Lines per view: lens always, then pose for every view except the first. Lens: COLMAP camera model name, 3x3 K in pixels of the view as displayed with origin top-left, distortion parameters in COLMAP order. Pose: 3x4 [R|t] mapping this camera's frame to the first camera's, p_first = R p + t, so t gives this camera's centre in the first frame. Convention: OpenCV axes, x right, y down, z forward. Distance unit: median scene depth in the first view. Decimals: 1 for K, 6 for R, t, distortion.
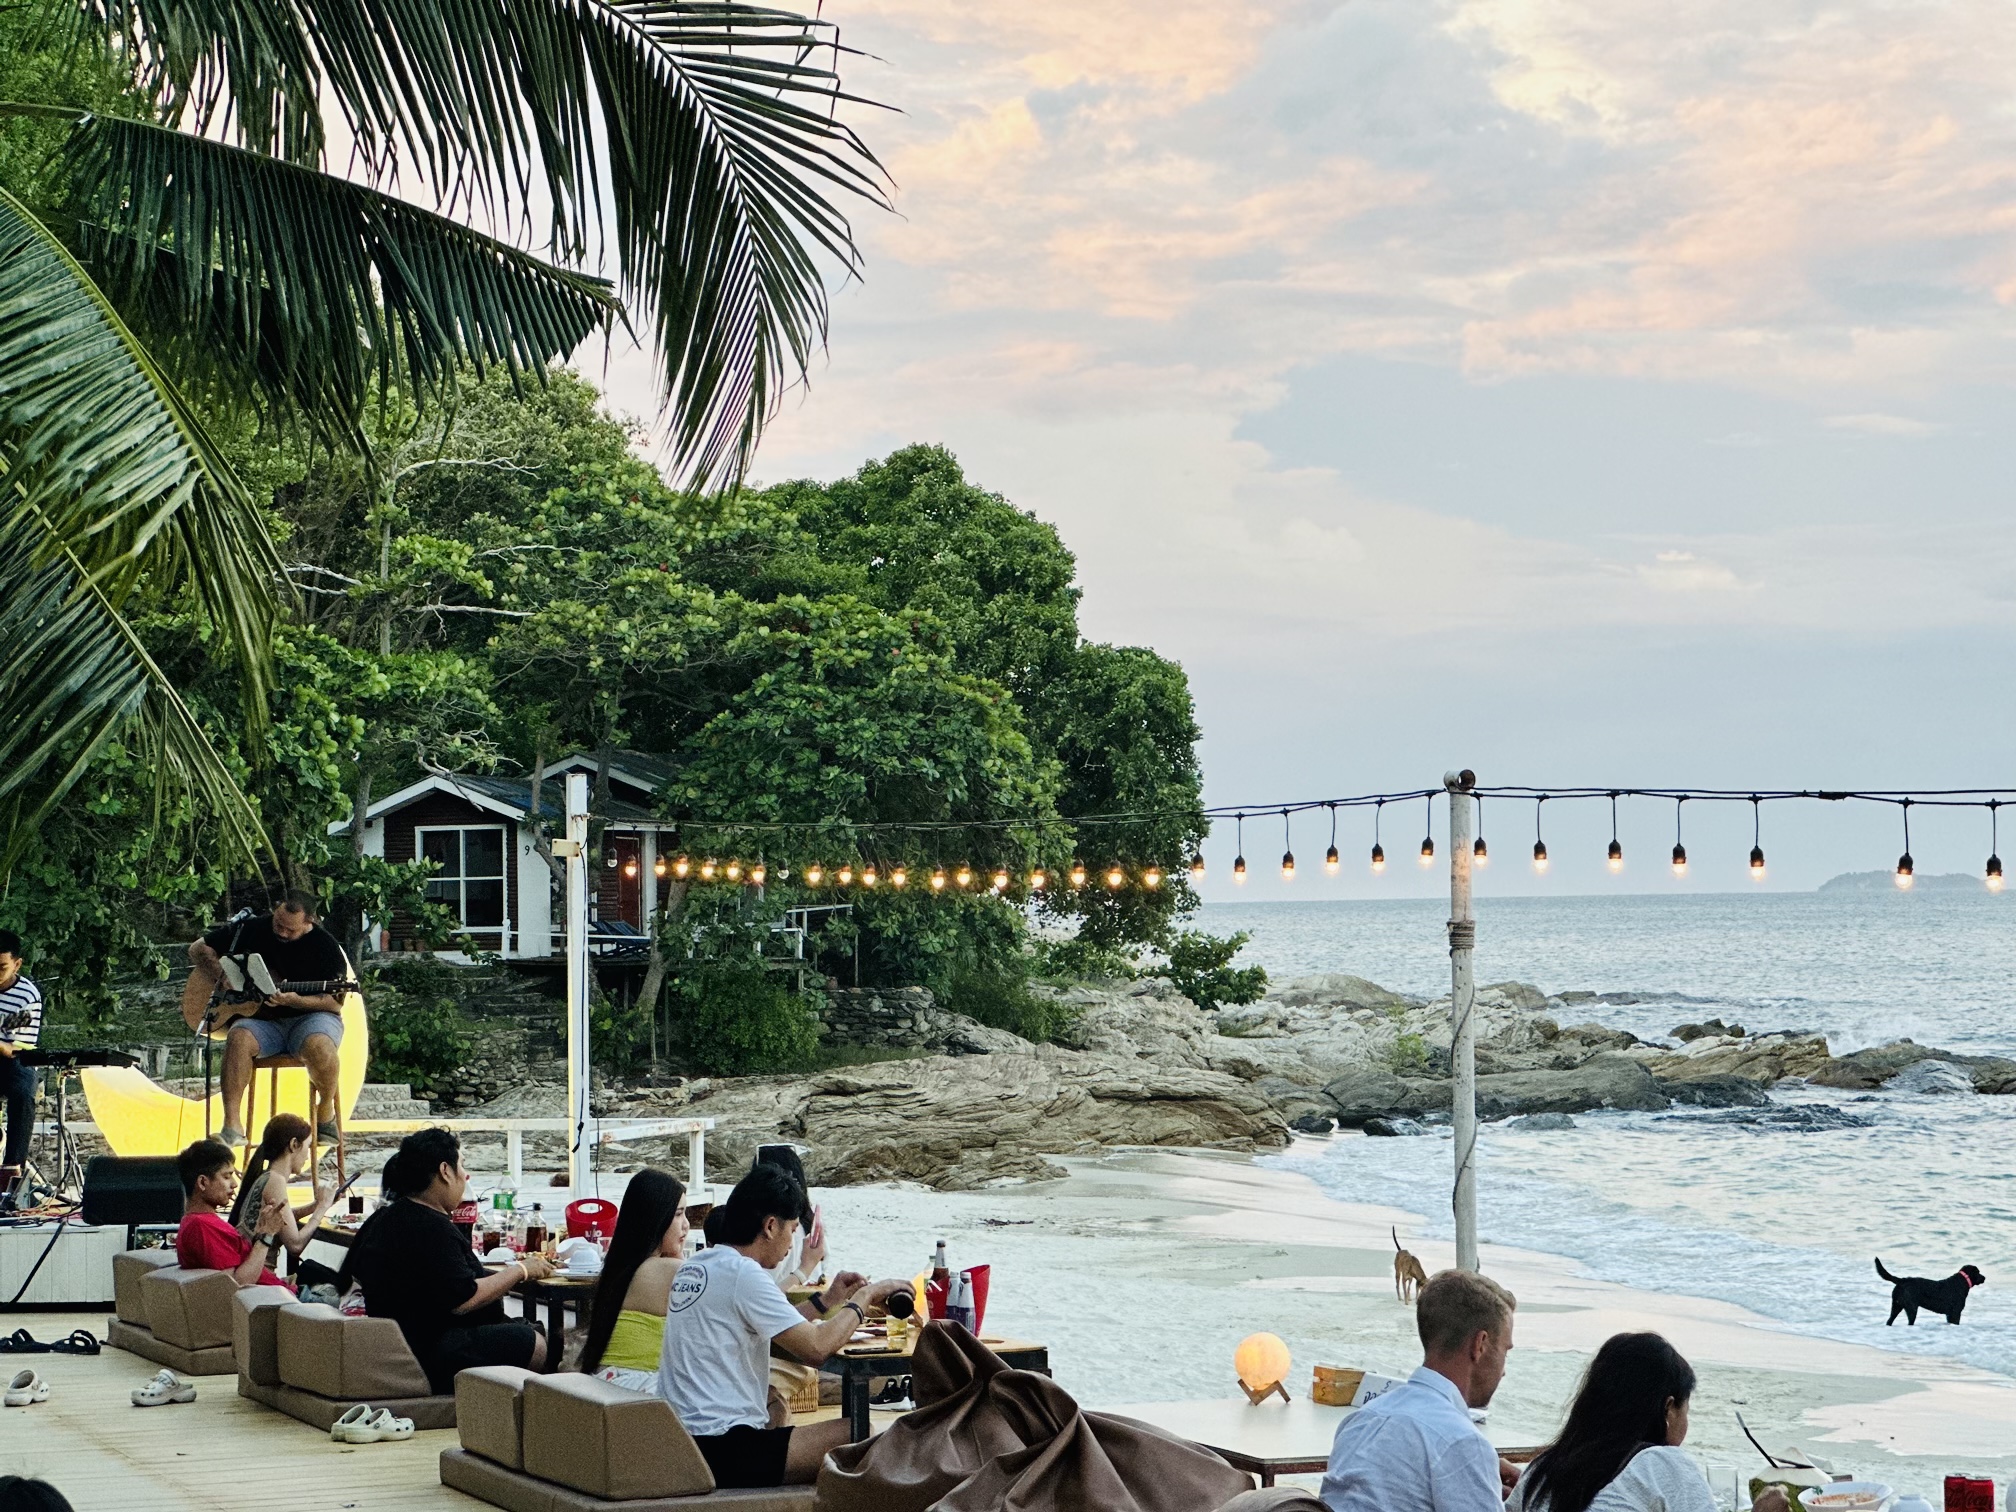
lens RADIAL K [[4557.9, 0, 1027.4], [0, 4557.9, 749.3], [0, 0, 1]] dist [0.117435, 0.000000]
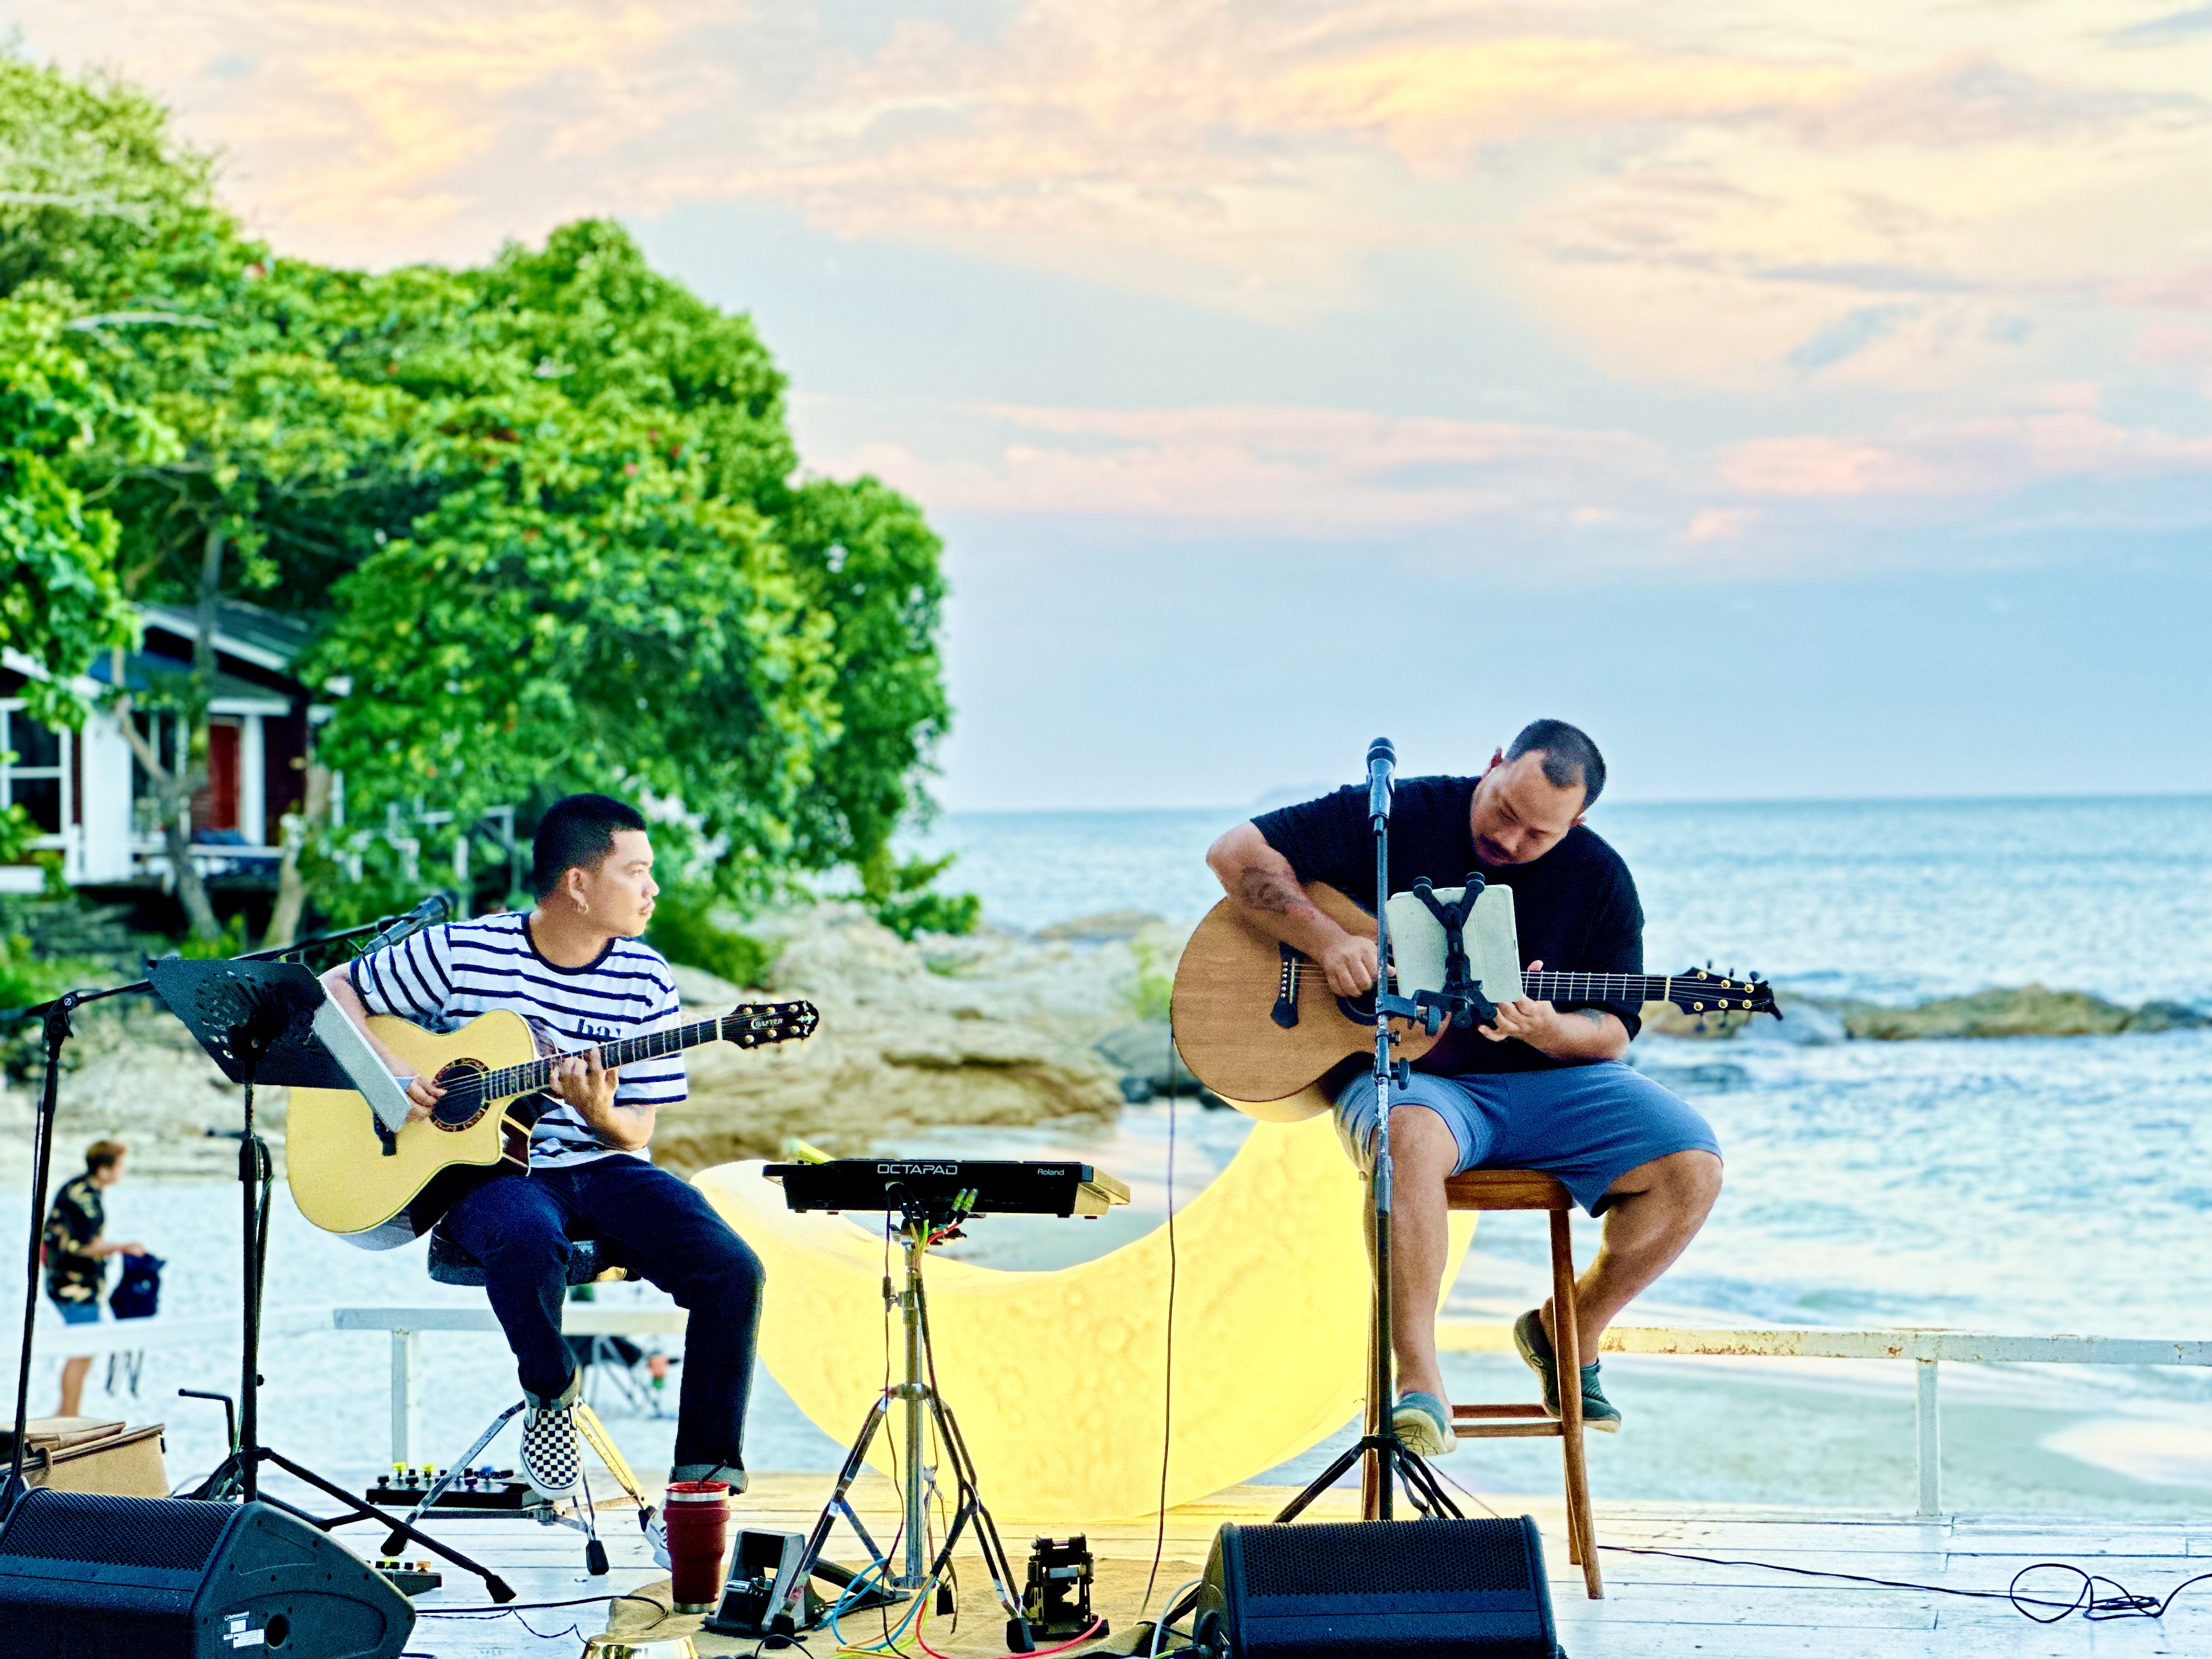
lens RADIAL K [[5001.0, 0, 1100.2], [0, 5001.0, 812.9], [0, 0, 1]] dist [0.117435, 0.000000]
pose [[0.989840, 0.002160, 0.142169, -0.068713], [-0.006843, 0.999450, 0.032460, 0.007519], [-0.142020, -0.033103, 0.989310, 0.174308]]
